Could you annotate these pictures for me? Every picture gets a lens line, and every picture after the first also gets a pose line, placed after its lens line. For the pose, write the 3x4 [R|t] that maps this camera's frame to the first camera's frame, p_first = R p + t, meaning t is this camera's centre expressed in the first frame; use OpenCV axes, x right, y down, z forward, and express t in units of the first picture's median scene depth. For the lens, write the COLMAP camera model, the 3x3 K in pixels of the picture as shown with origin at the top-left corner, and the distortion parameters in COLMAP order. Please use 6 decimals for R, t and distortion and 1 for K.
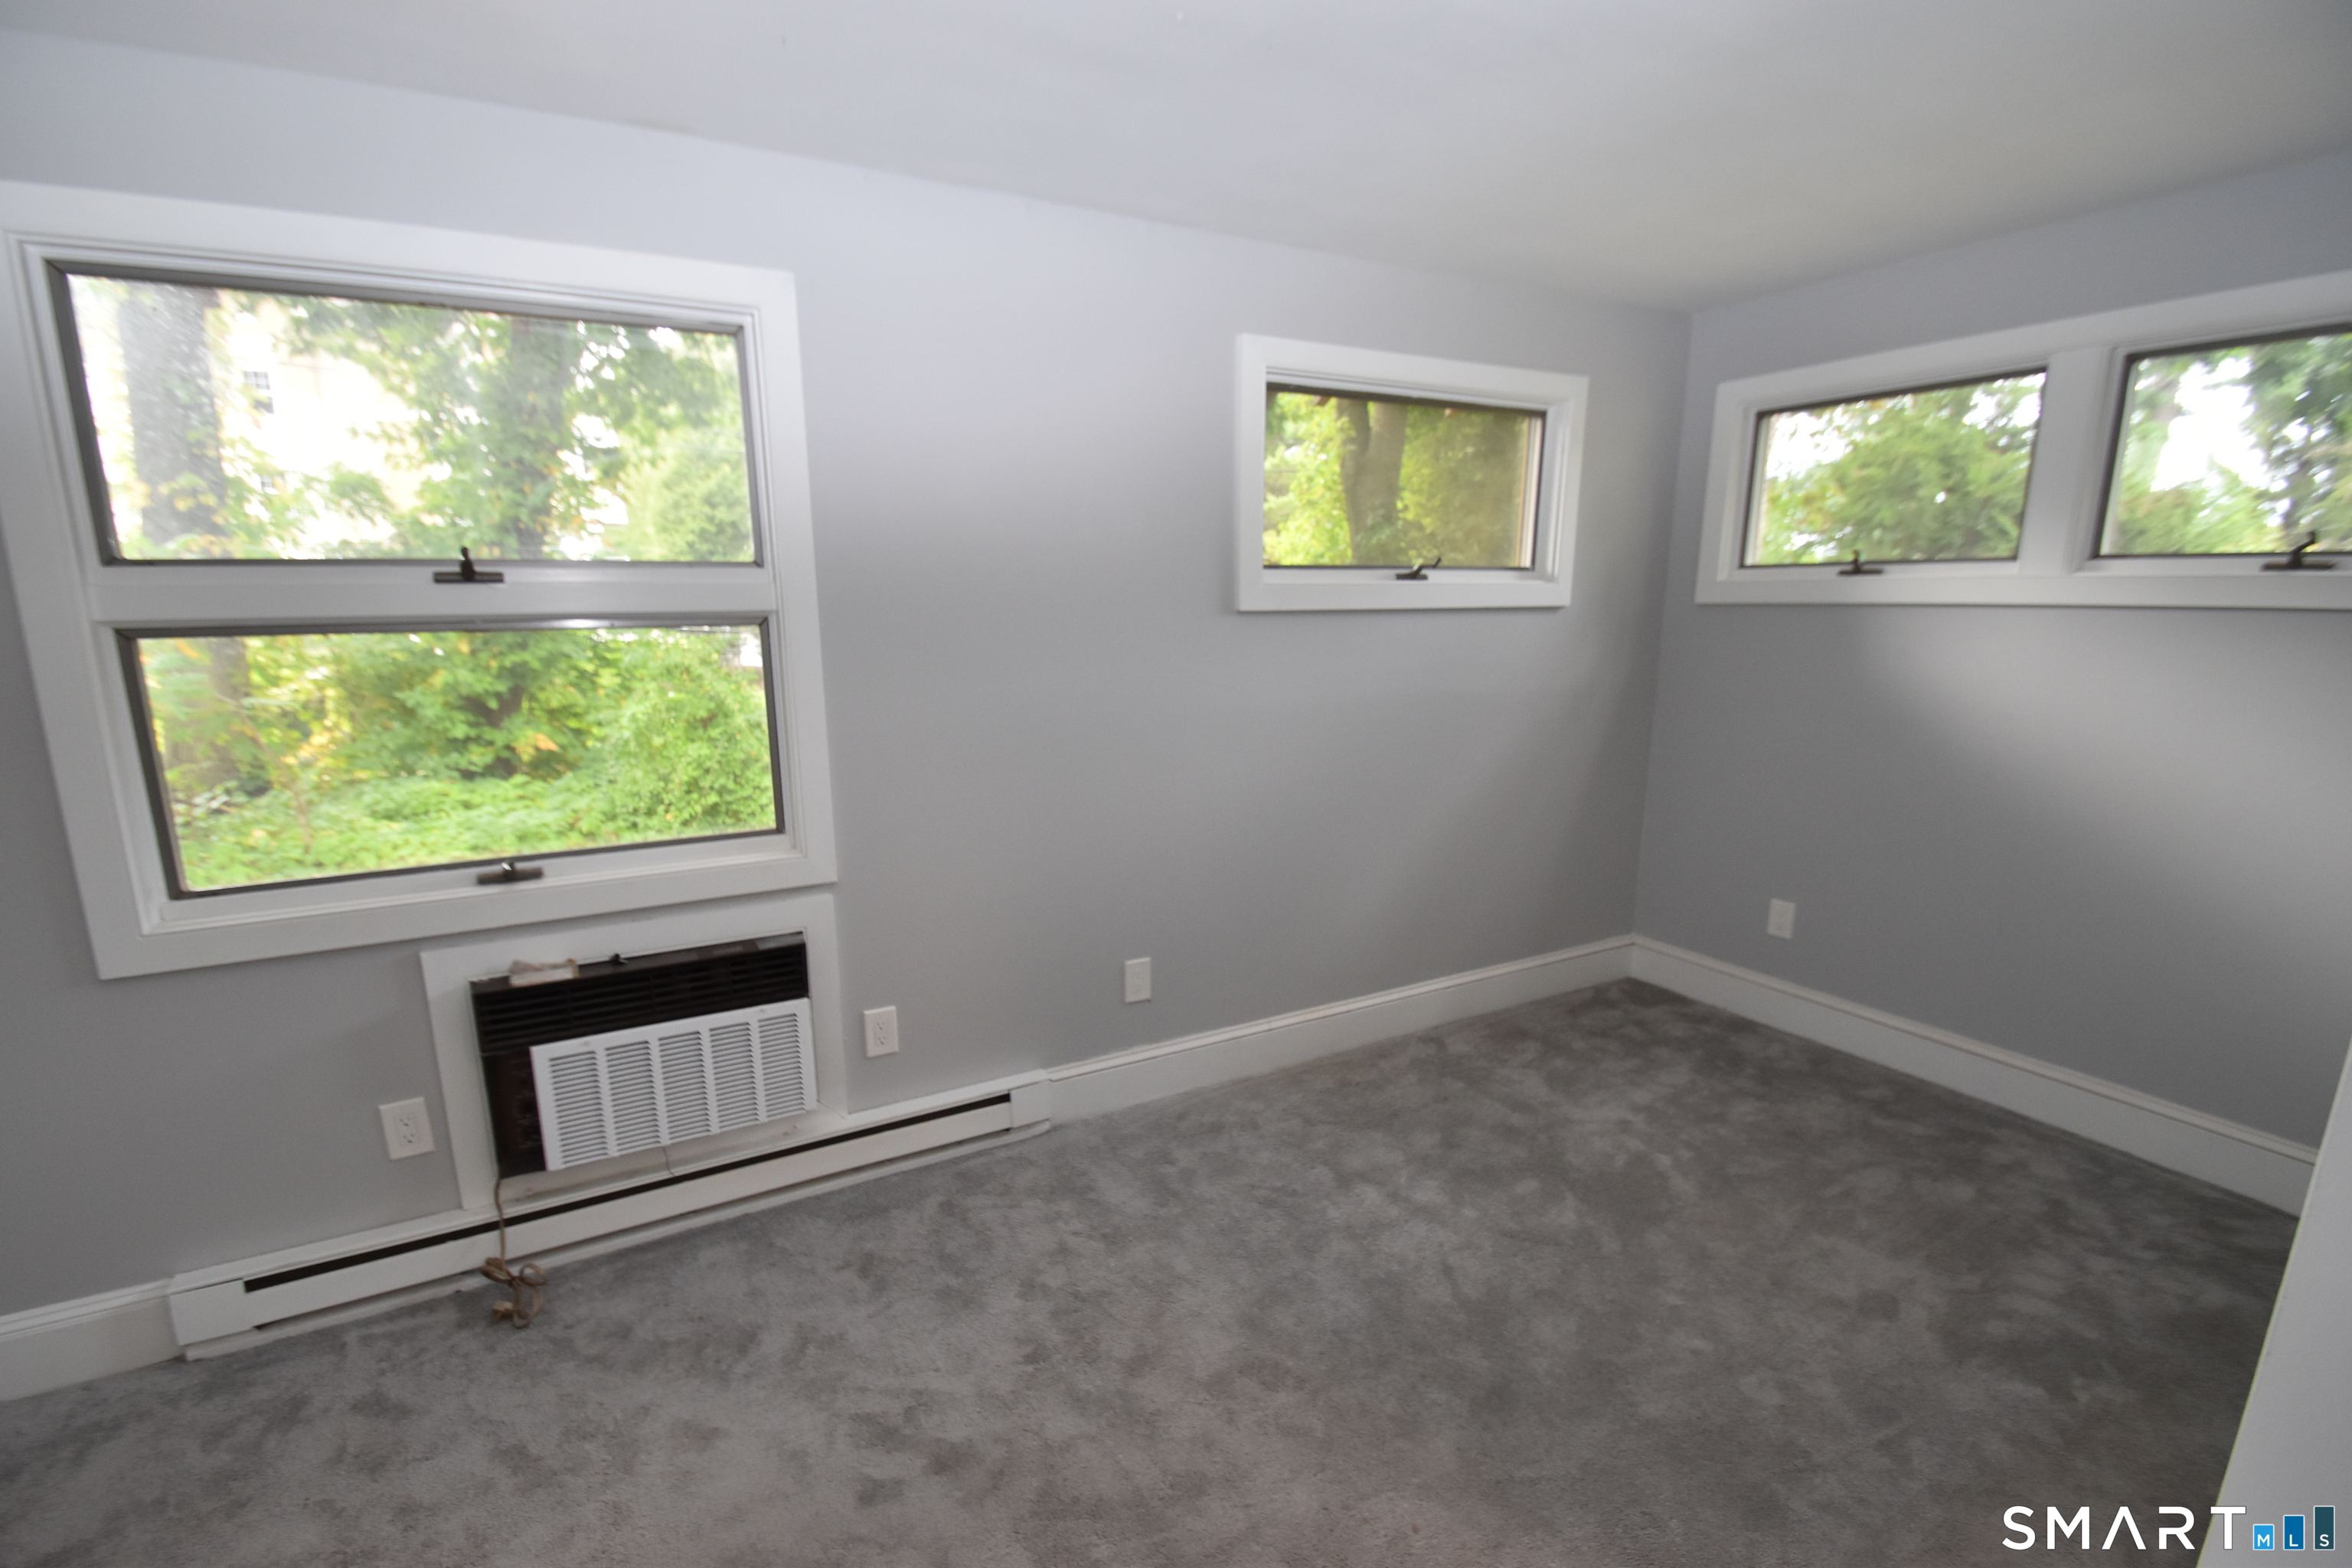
lens RADIAL K [[1044.0, 0, 1156.2], [0, 1044.0, 804.1], [0, 0, 1]] dist [-0.002502, -0.002012]
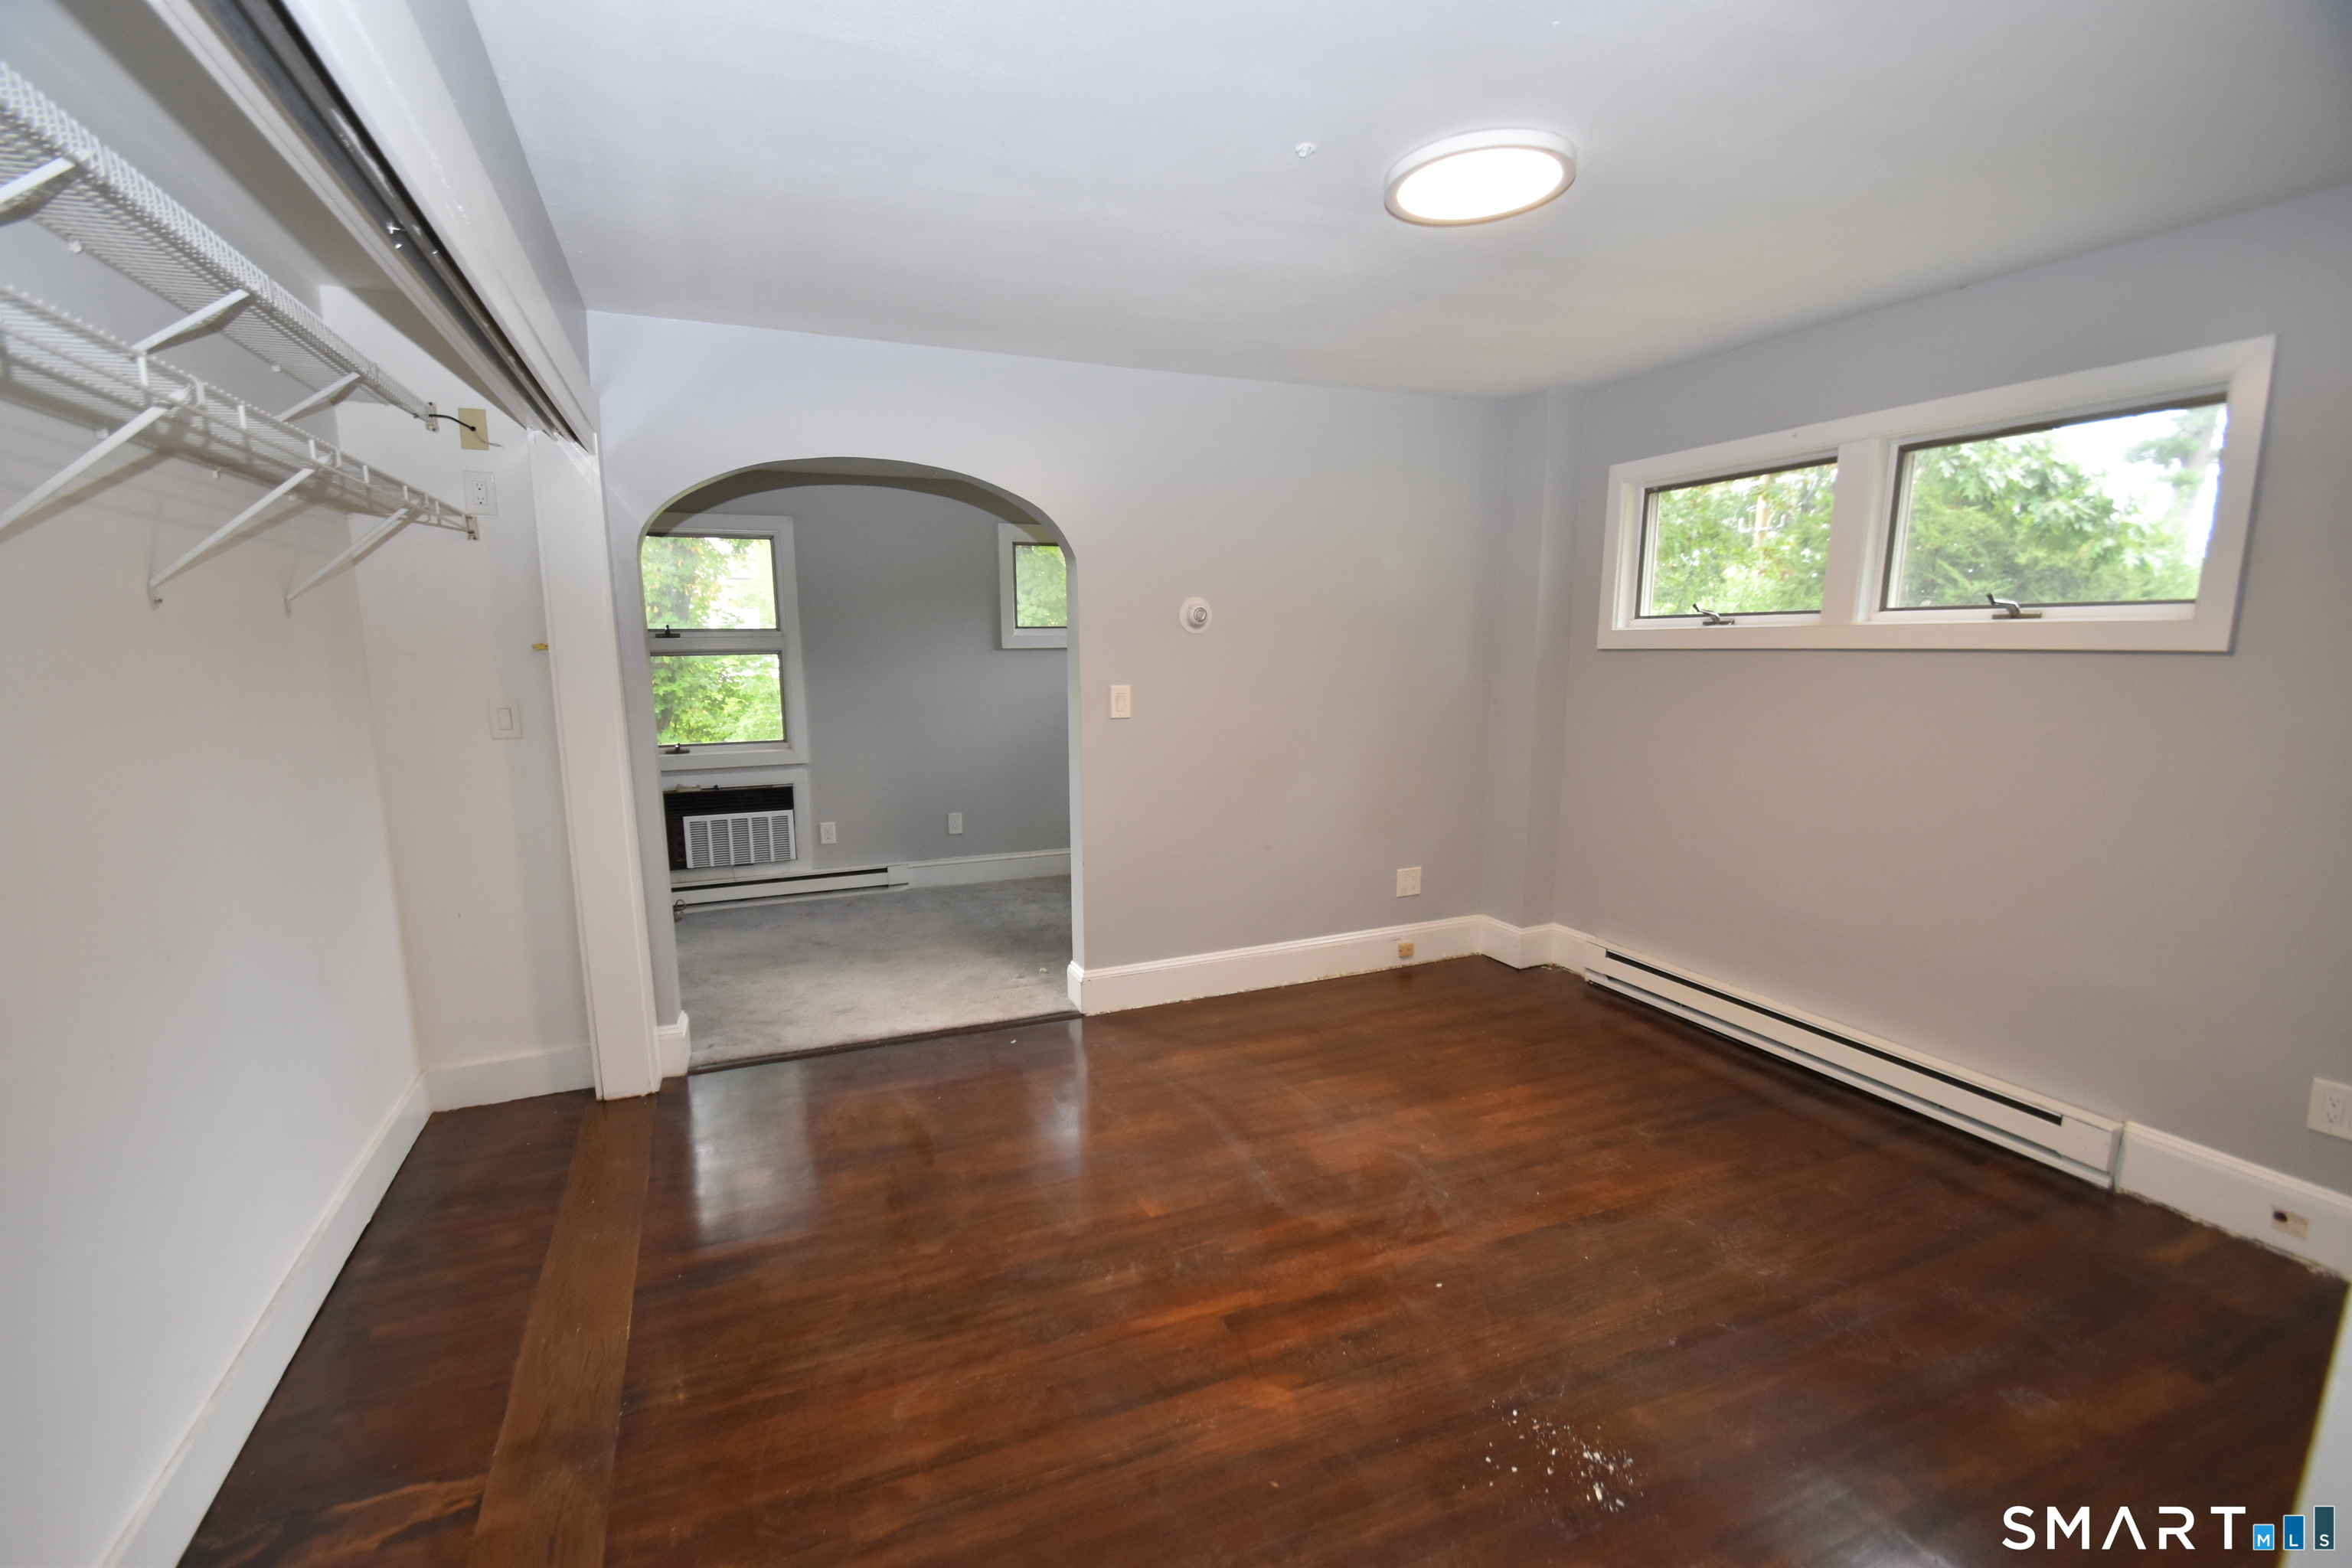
lens RADIAL K [[1044.0, 0, 1151.0], [0, 1044.0, 822.0], [0, 0, 1]] dist [-0.002502, -0.002012]
pose [[0.994198, 0.015528, -0.106438, 0.605043], [-0.018248, 0.999530, -0.024629, 0.212555], [0.106005, 0.026429, 0.994014, -1.056954]]
